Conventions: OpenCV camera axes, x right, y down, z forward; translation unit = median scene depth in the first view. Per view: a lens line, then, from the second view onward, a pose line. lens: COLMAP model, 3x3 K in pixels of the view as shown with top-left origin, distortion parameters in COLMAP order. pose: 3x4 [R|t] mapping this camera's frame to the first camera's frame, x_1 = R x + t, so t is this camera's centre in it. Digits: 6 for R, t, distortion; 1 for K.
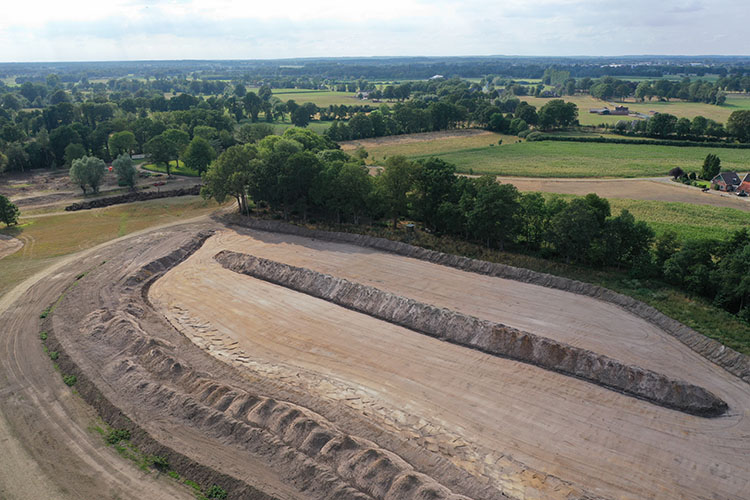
lens RADIAL K [[592.3, 0, 371.4], [0, 592.3, 247.2], [0, 0, 1]] dist [0.001200, -0.007116]
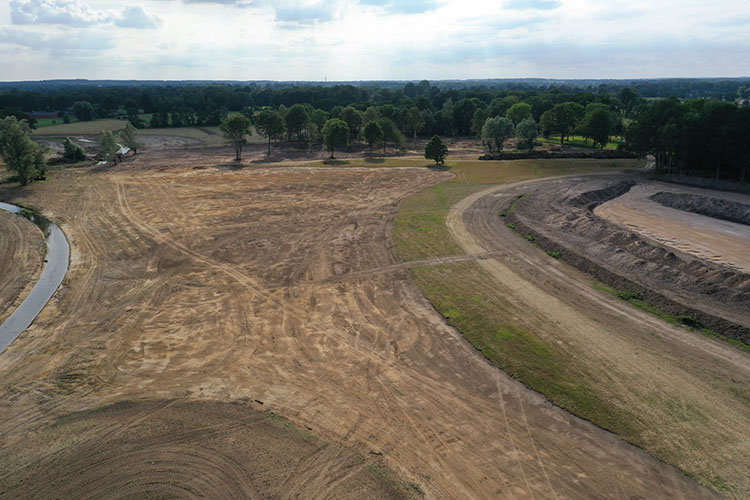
lens RADIAL K [[592.3, 0, 374.7], [0, 592.3, 251.9], [0, 0, 1]] dist [0.001200, -0.007116]
pose [[0.862627, 0.144780, -0.484679, -0.188155], [-0.156997, 0.987477, 0.015551, 0.172640], [0.480860, 0.062678, 0.874554, -0.048824]]
